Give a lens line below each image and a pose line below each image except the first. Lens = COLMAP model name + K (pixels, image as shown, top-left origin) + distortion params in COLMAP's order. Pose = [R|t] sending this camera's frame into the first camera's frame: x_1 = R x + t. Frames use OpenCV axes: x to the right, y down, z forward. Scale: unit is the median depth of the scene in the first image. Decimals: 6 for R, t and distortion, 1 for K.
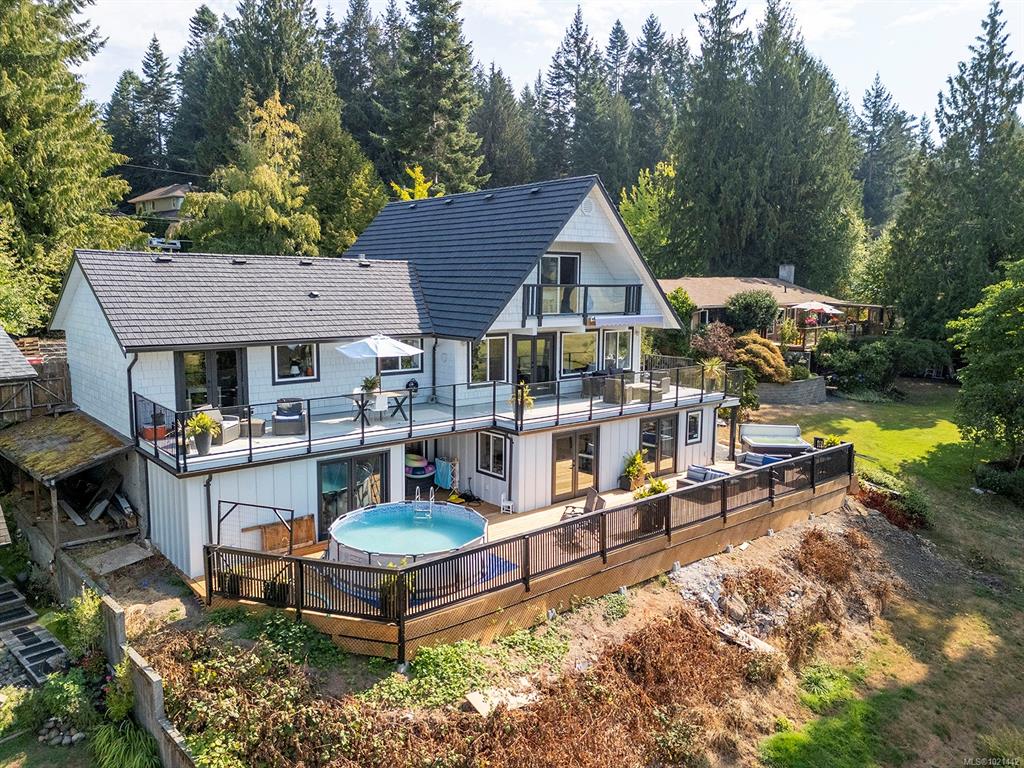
lens RADIAL K [[751.9, 0, 513.3], [0, 751.9, 380.1], [0, 0, 1]] dist [0.082195, -0.078957]
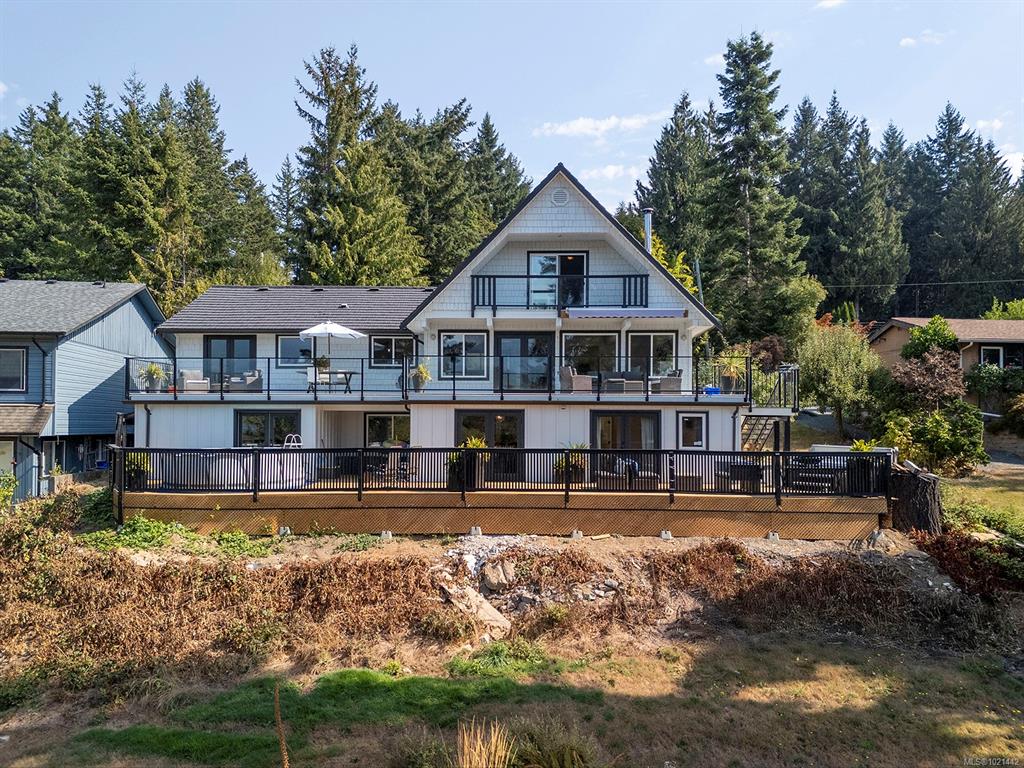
lens RADIAL K [[751.9, 0, 513.3], [0, 751.9, 380.1], [0, 0, 1]] dist [0.082195, -0.078957]
pose [[0.751342, -0.046946, -0.658241, 0.862658], [-0.074832, 0.984971, -0.155665, 0.203325], [0.655657, 0.166215, 0.736537, 0.322215]]
